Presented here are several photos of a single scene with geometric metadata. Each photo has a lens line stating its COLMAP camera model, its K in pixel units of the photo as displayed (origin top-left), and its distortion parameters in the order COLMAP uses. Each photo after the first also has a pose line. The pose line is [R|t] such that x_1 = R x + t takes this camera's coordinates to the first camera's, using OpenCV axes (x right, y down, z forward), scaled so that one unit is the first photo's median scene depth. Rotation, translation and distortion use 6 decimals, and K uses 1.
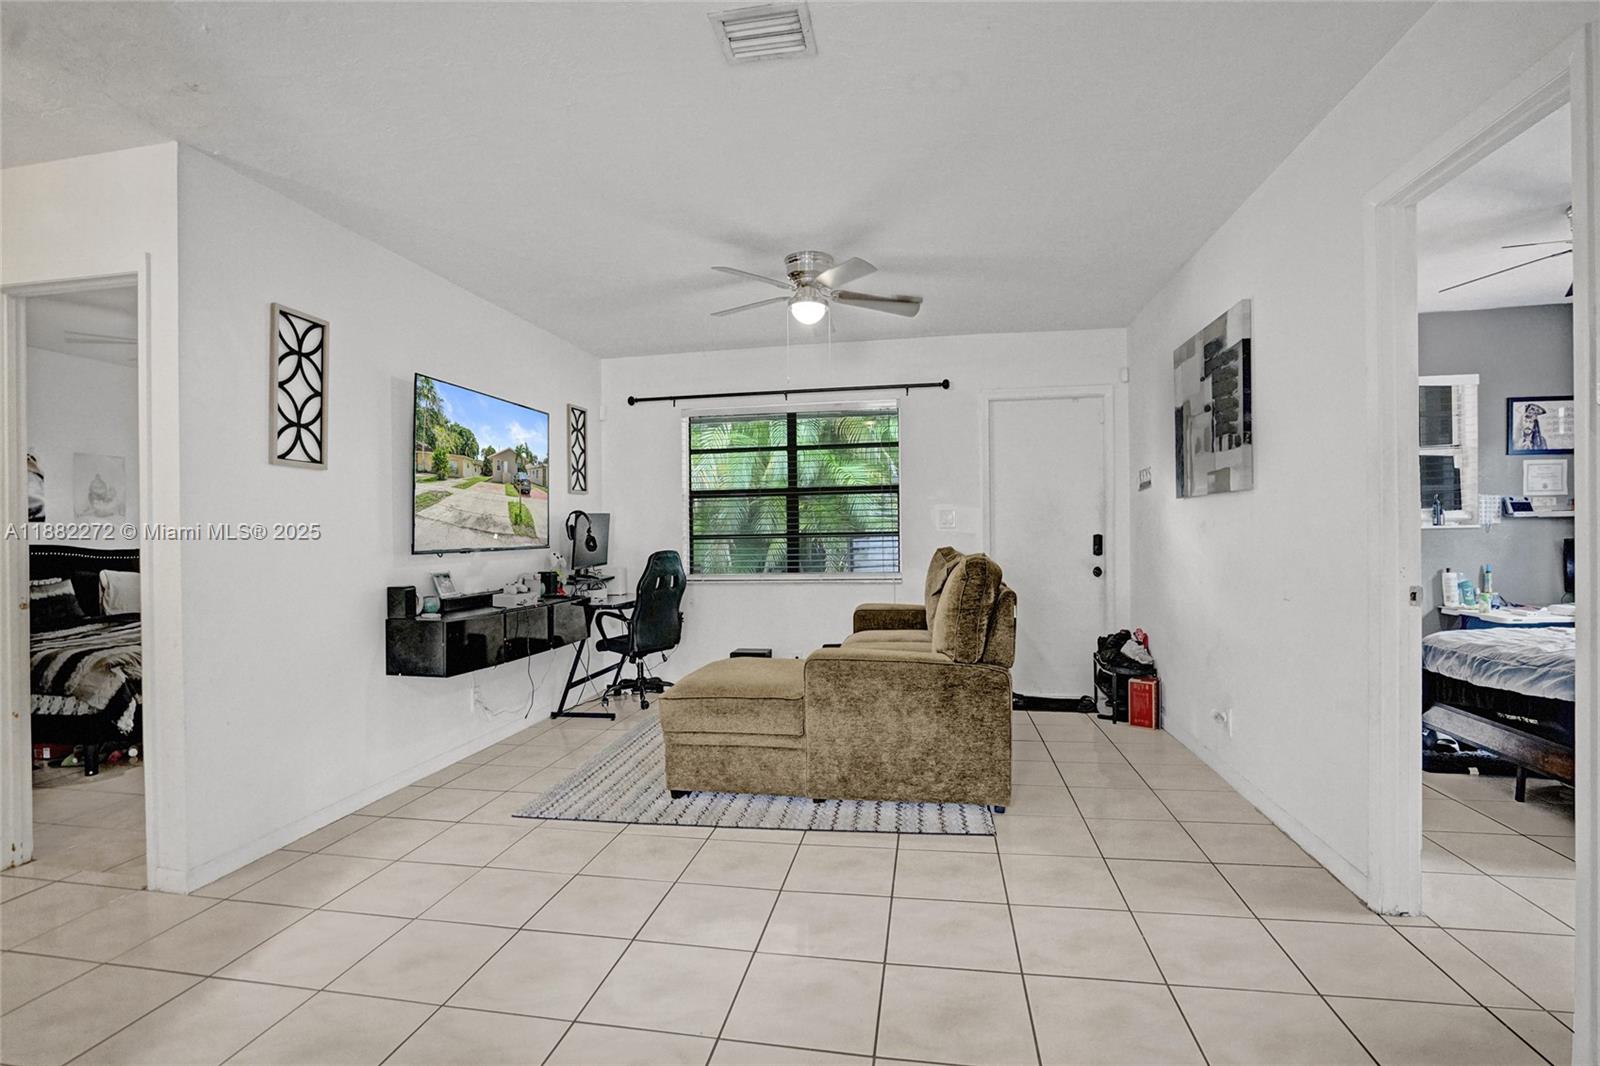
lens RADIAL K [[728.6, 0, 792.6], [0, 728.6, 532.3], [0, 0, 1]] dist [-0.013020, 0.003140]
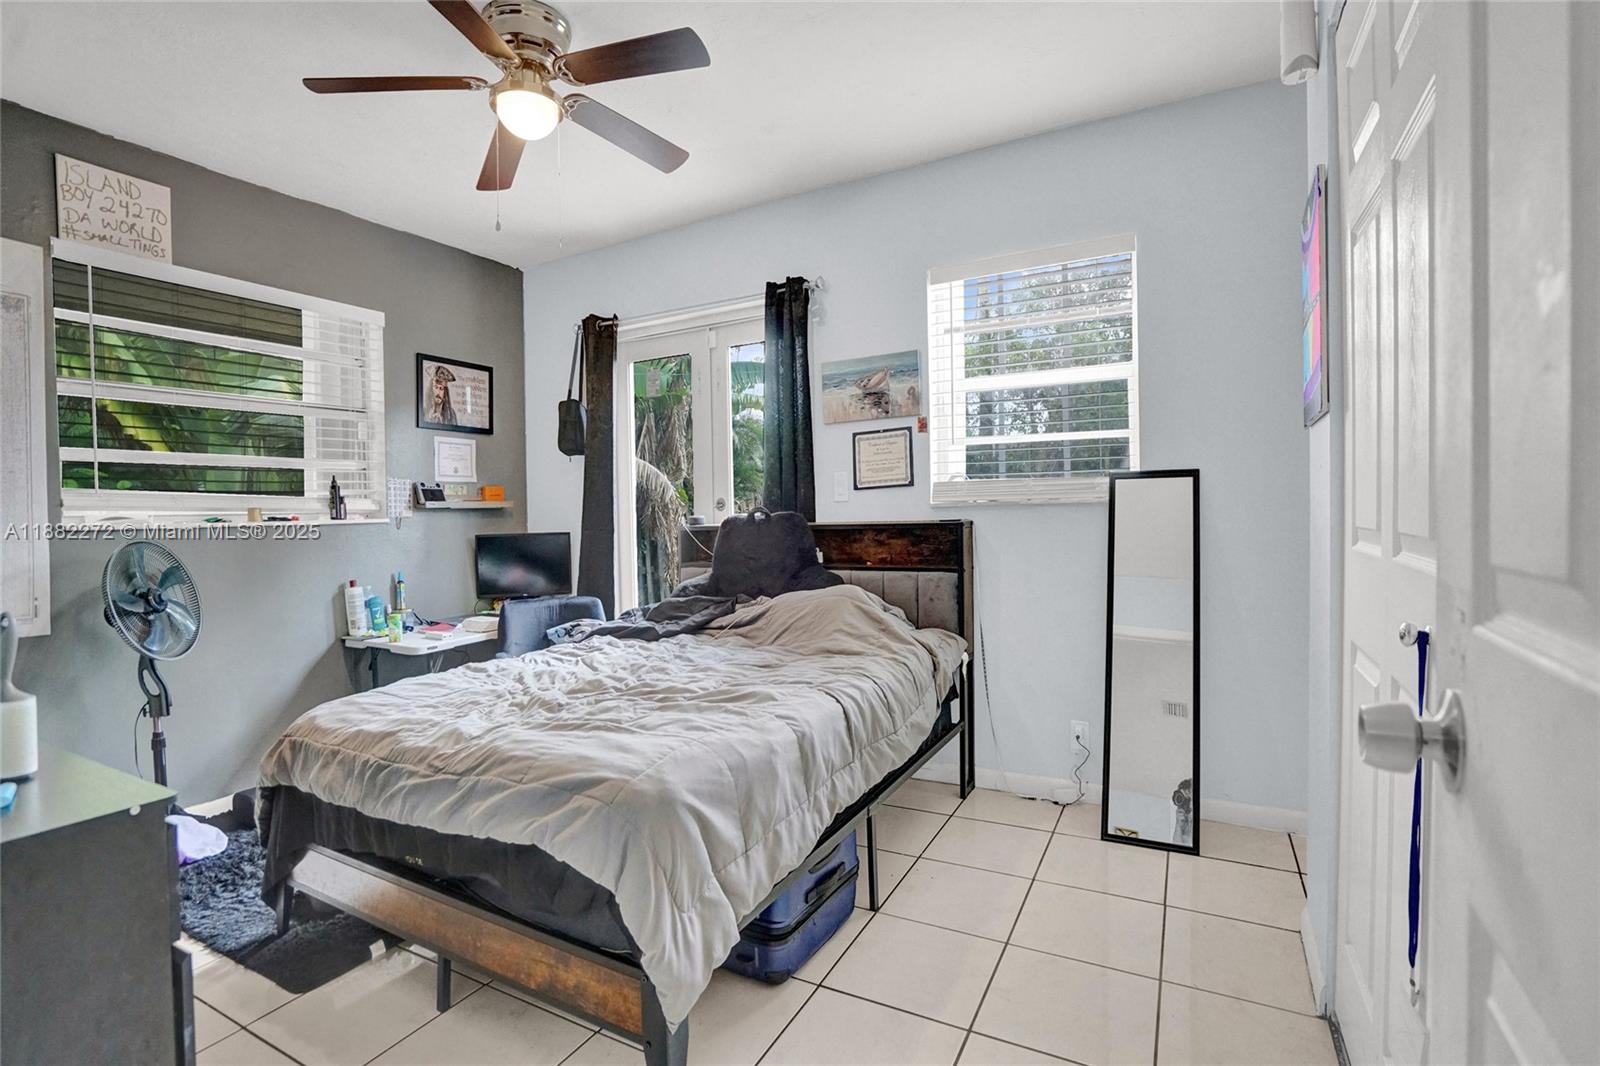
lens RADIAL K [[728.6, 0, 787.8], [0, 728.6, 528.3], [0, 0, 1]] dist [-0.013020, 0.003140]
pose [[0.324888, -0.009531, 0.945705, 0.392332], [0.018450, 0.999823, 0.003738, 0.004102], [-0.945573, 0.016233, 0.325006, 0.383575]]
